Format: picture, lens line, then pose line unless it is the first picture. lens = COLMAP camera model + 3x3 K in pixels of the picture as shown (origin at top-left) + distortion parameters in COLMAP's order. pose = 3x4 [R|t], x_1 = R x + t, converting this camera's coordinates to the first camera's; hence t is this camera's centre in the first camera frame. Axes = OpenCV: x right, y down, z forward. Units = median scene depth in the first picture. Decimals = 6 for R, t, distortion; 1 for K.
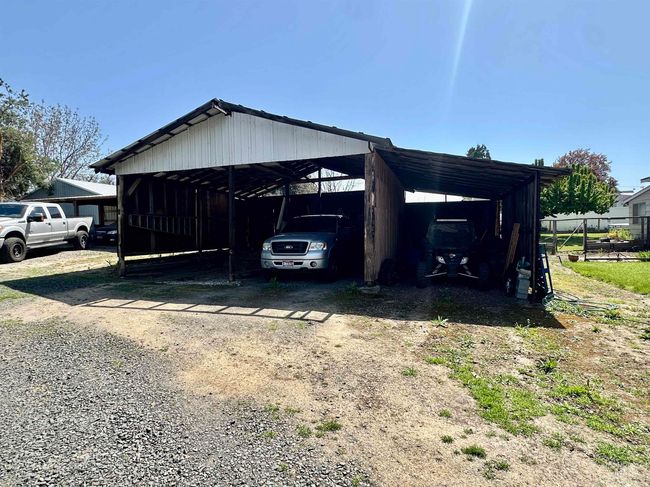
lens RADIAL K [[379.9, 0, 326.3], [0, 379.9, 248.8], [0, 0, 1]] dist [-0.001075, 0.001043]
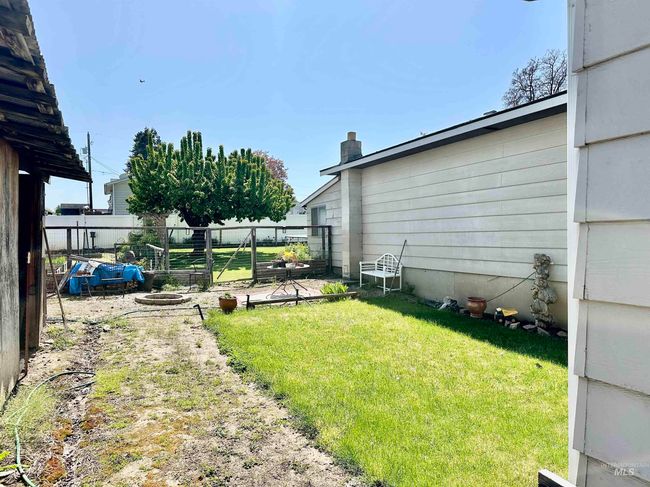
lens RADIAL K [[455.5, 0, 325.5], [0, 455.5, 244.2], [0, 0, 1]] dist [-0.003383, -0.001062]
pose [[0.751349, -0.002769, 0.659899, 0.228636], [0.027401, 0.999260, -0.027005, -0.022858], [-0.659336, 0.038372, 0.750869, 0.298427]]
